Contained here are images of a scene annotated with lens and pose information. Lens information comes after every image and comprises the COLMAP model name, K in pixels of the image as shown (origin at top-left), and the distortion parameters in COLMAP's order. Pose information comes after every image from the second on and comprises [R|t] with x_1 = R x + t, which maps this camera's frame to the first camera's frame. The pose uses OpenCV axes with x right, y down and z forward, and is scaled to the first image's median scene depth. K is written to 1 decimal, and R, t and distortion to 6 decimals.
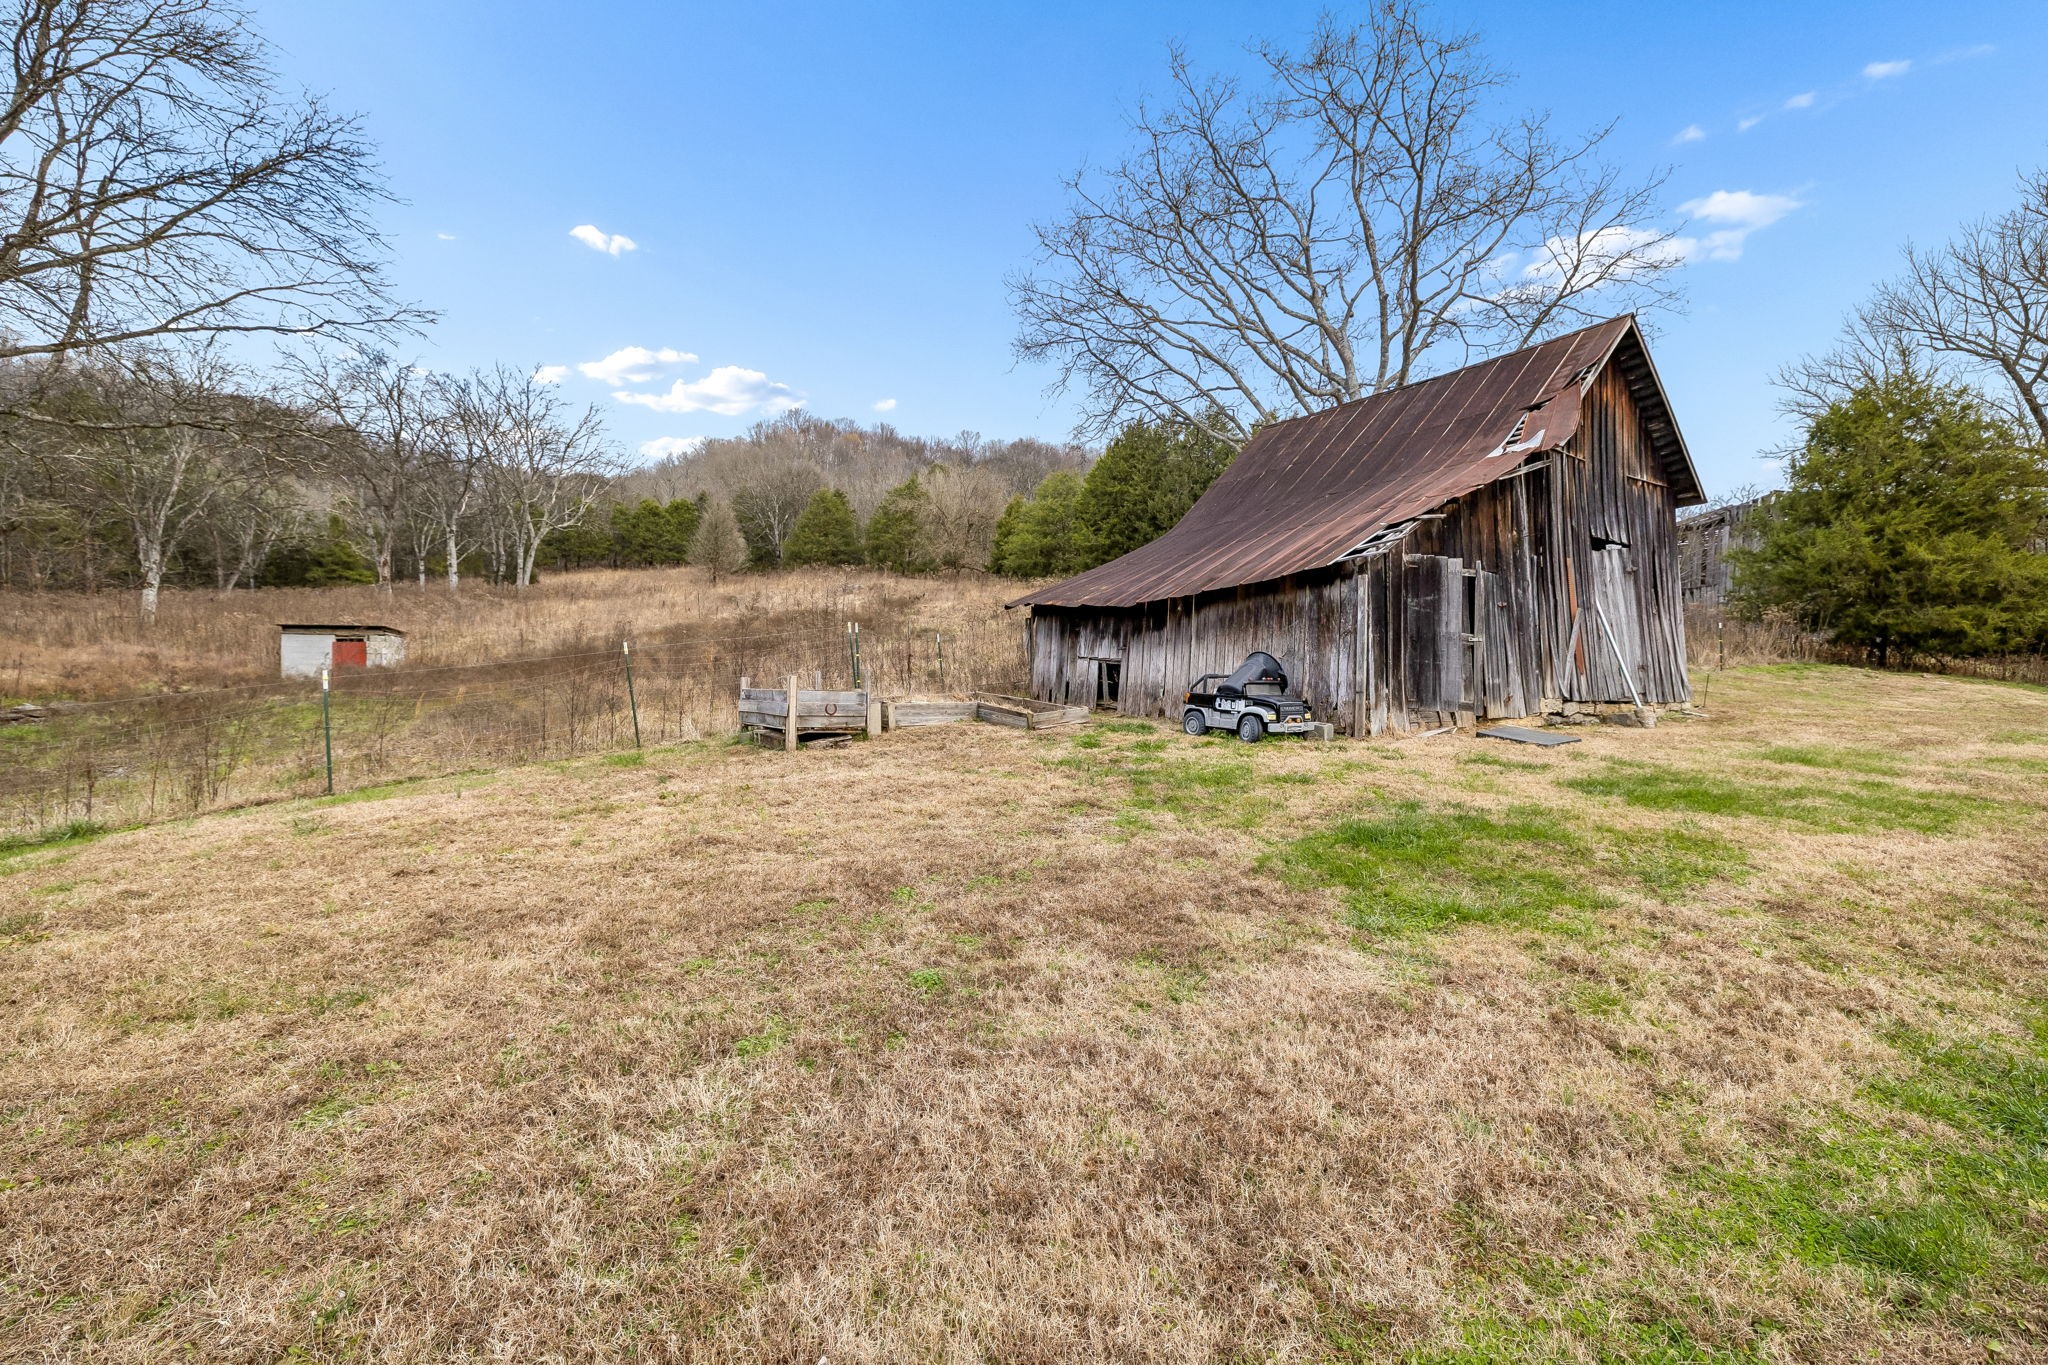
lens RADIAL K [[864.1, 0, 1014.2], [0, 864.1, 670.3], [0, 0, 1]] dist [0.000482, 0.000040]
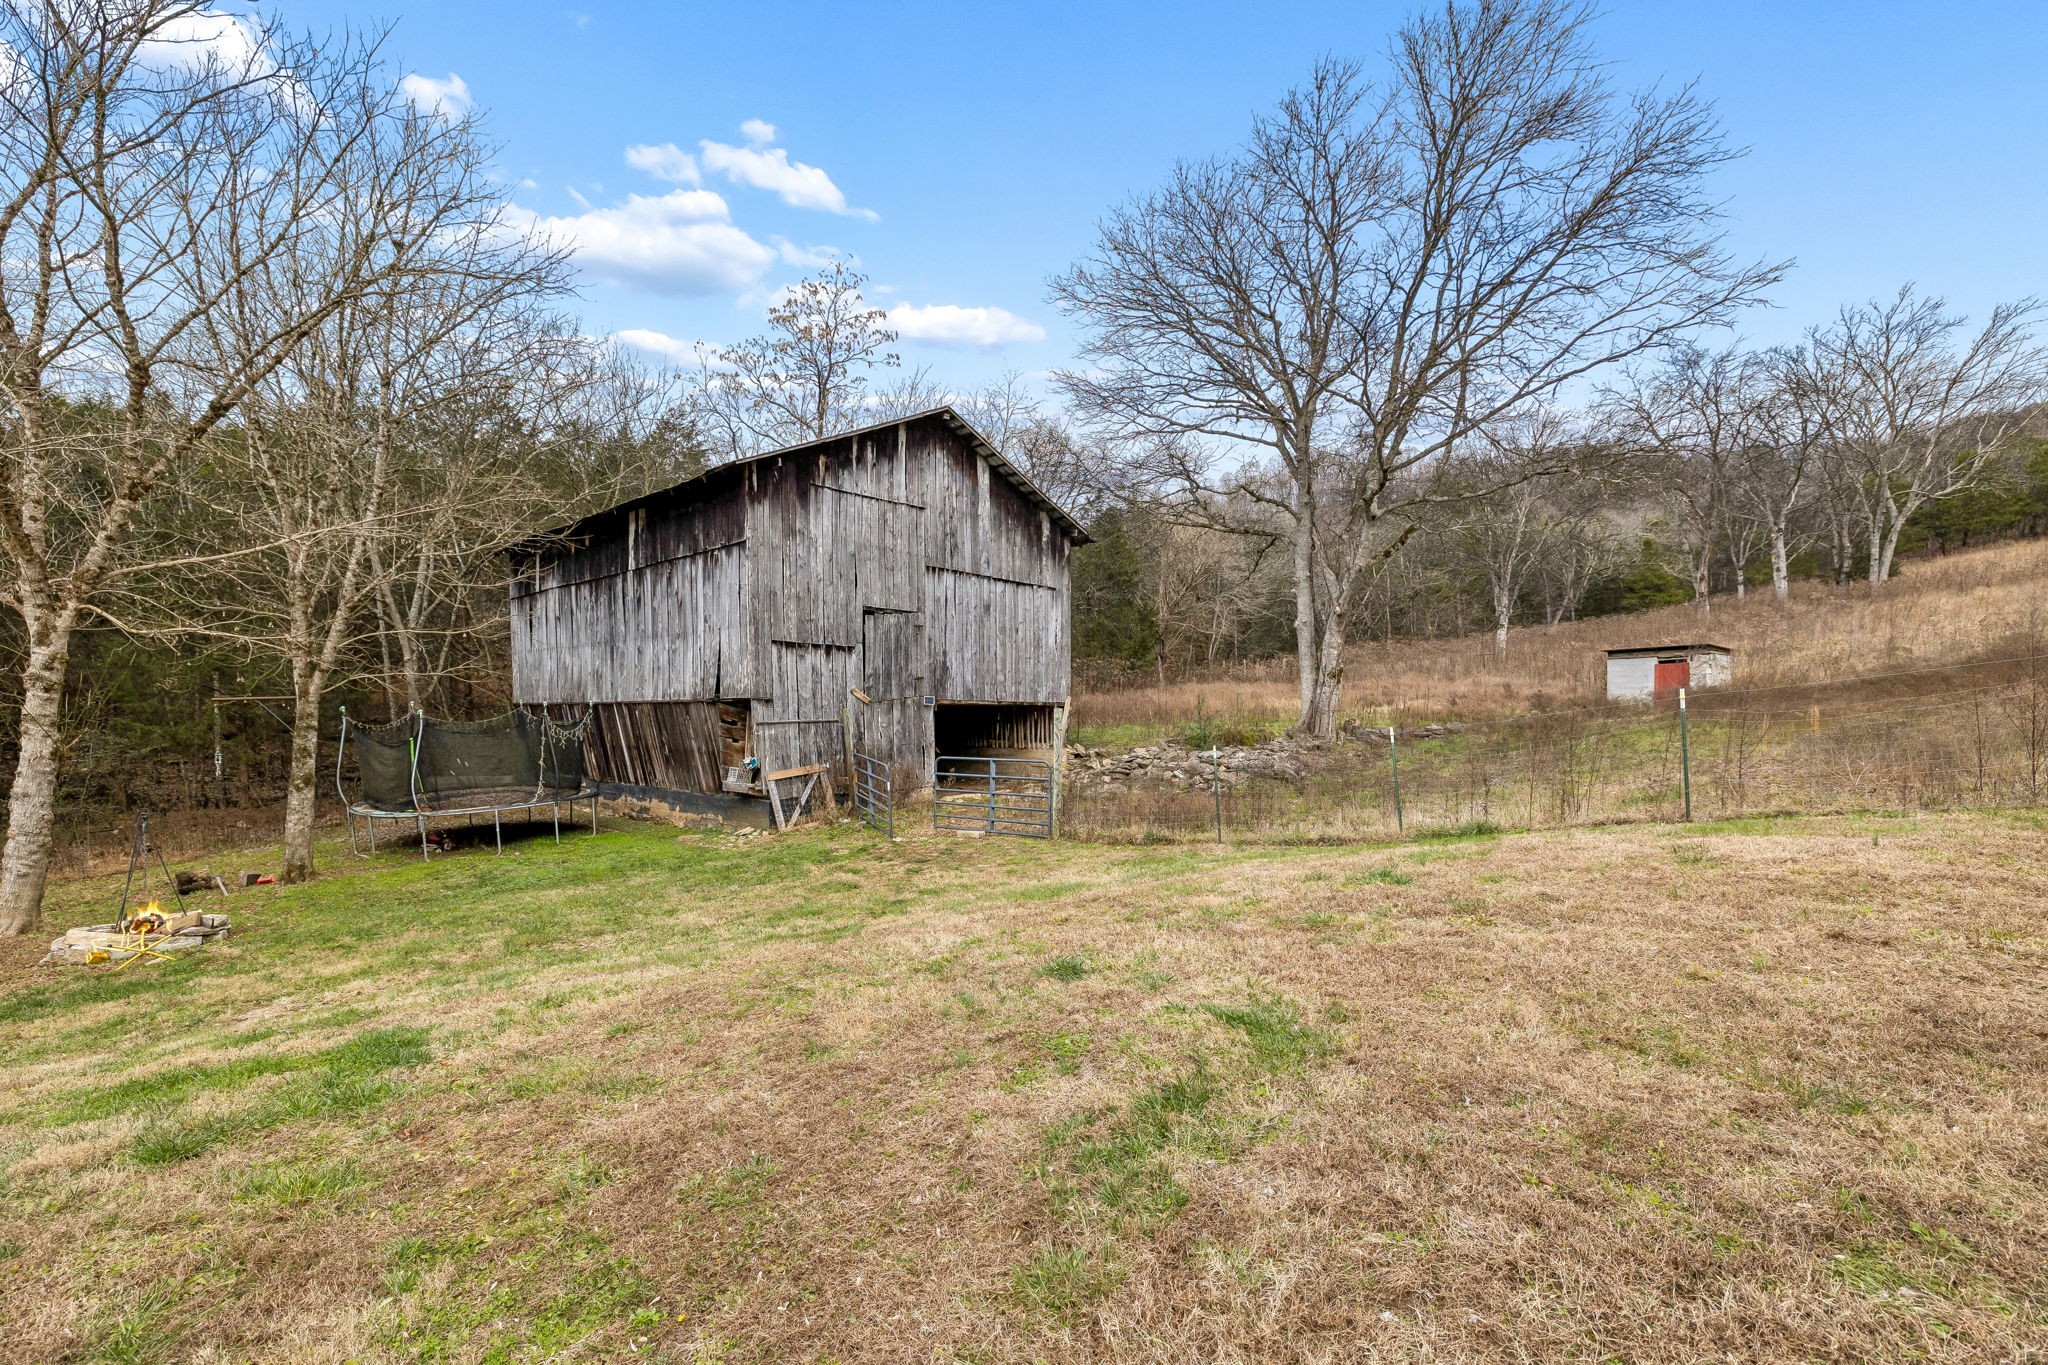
lens RADIAL K [[886.1, 0, 1008.3], [0, 886.1, 720.4], [0, 0, 1]] dist [-0.002234, 0.000077]
pose [[0.277100, 0.001790, -0.960839, -0.017473], [0.027035, 0.999588, 0.009659, 0.001210], [0.960461, -0.028653, 0.276938, 0.006704]]
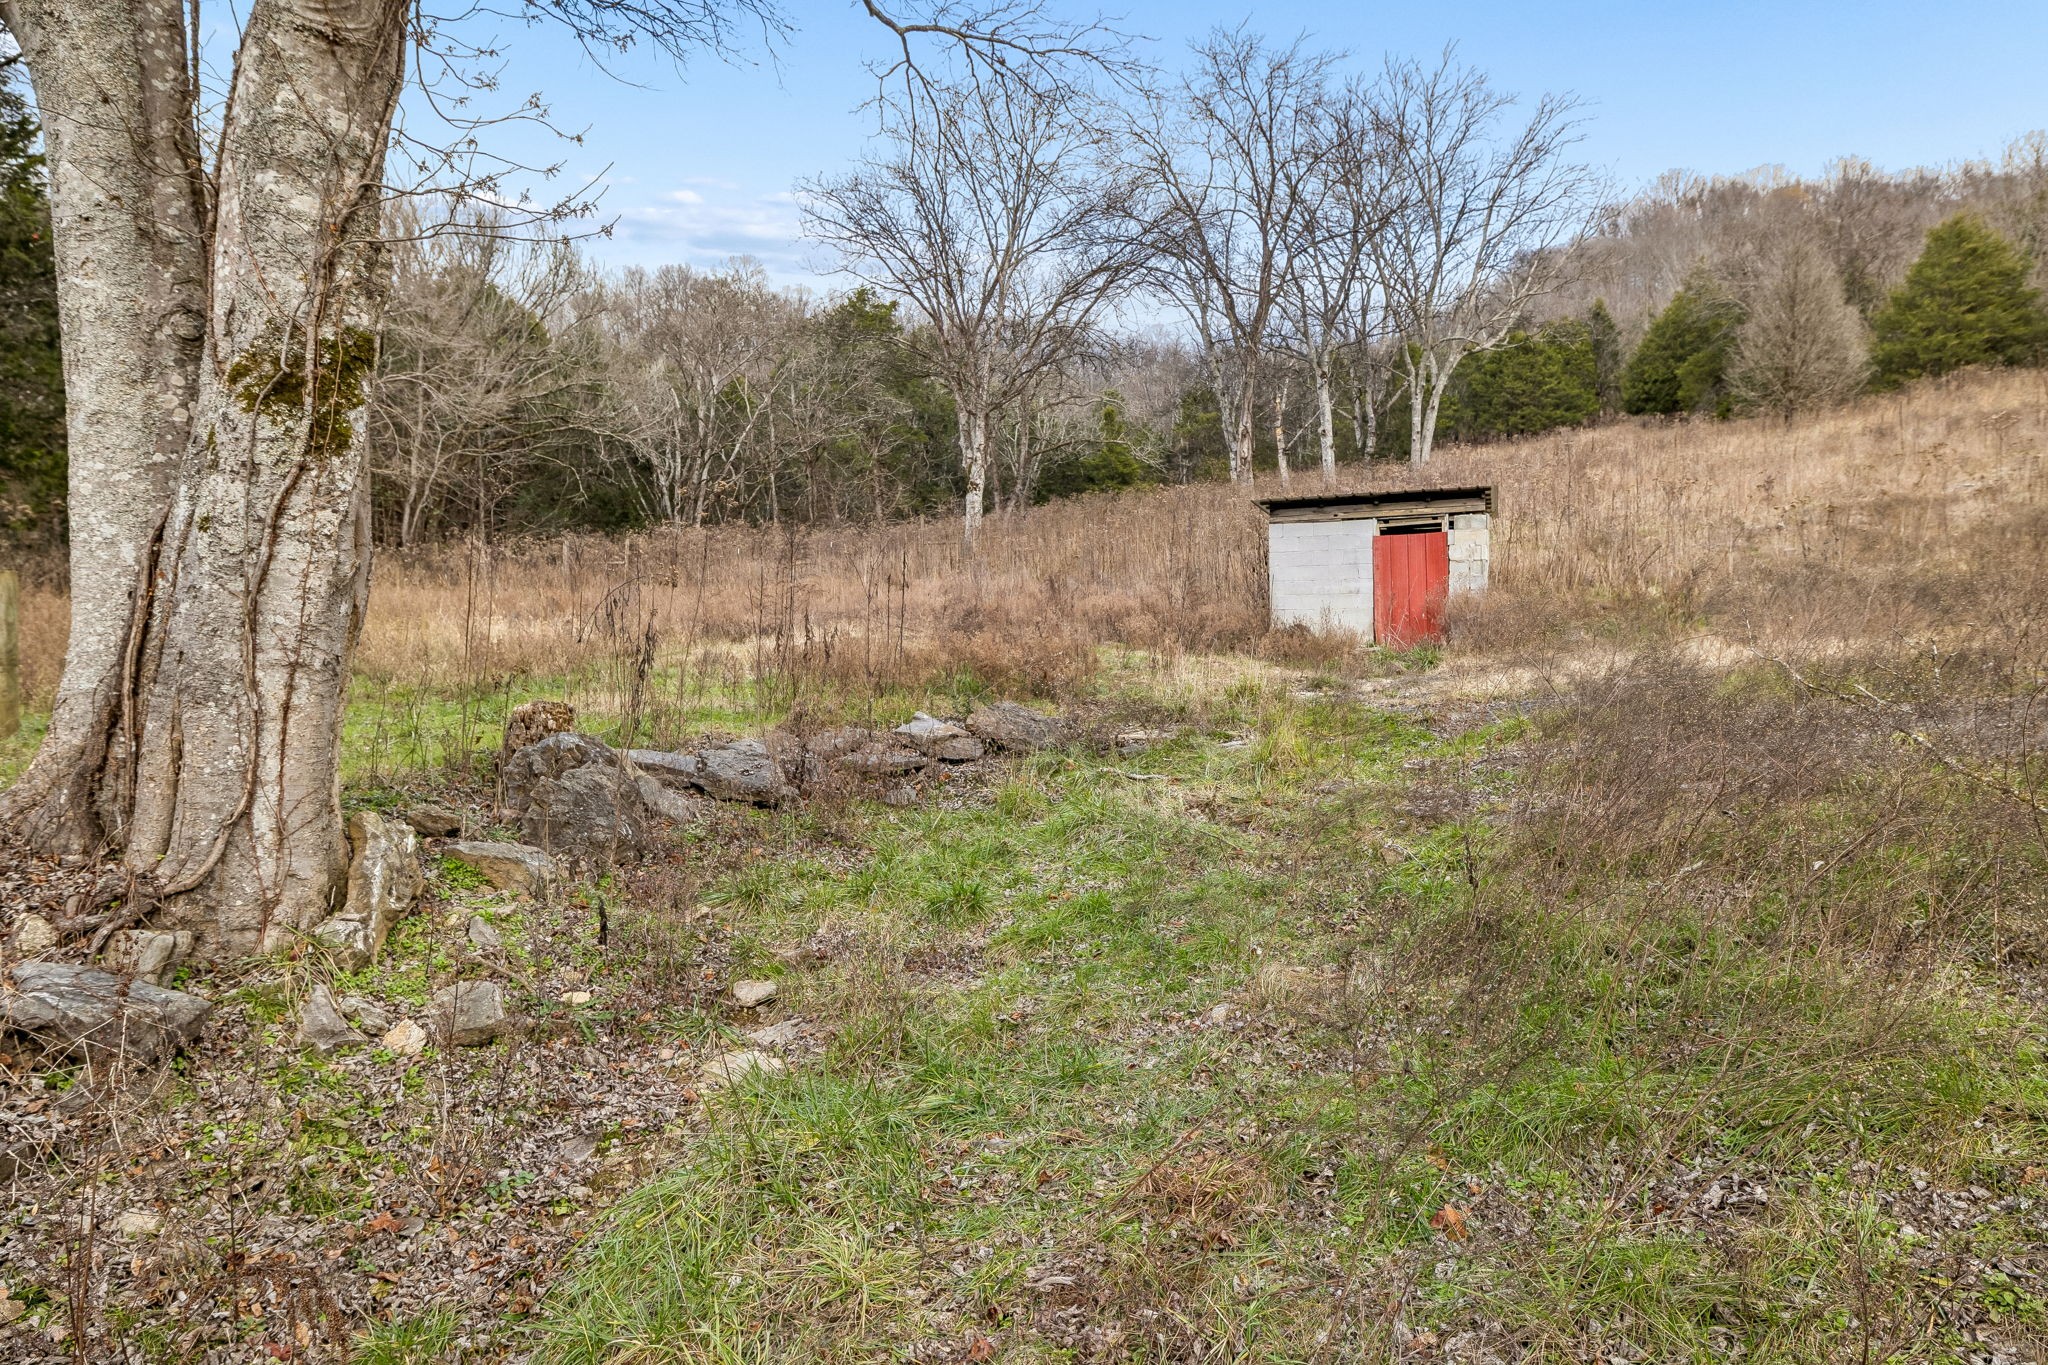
lens RADIAL K [[1261.0, 0, 1020.5], [0, 1261.0, 665.7], [0, 0, 1]] dist [-0.009145, 0.002491]
pose [[0.767342, -0.004163, -0.641224, -0.415639], [0.029413, 0.999155, 0.028710, 0.004730], [0.640563, -0.040891, 0.766816, 0.340758]]
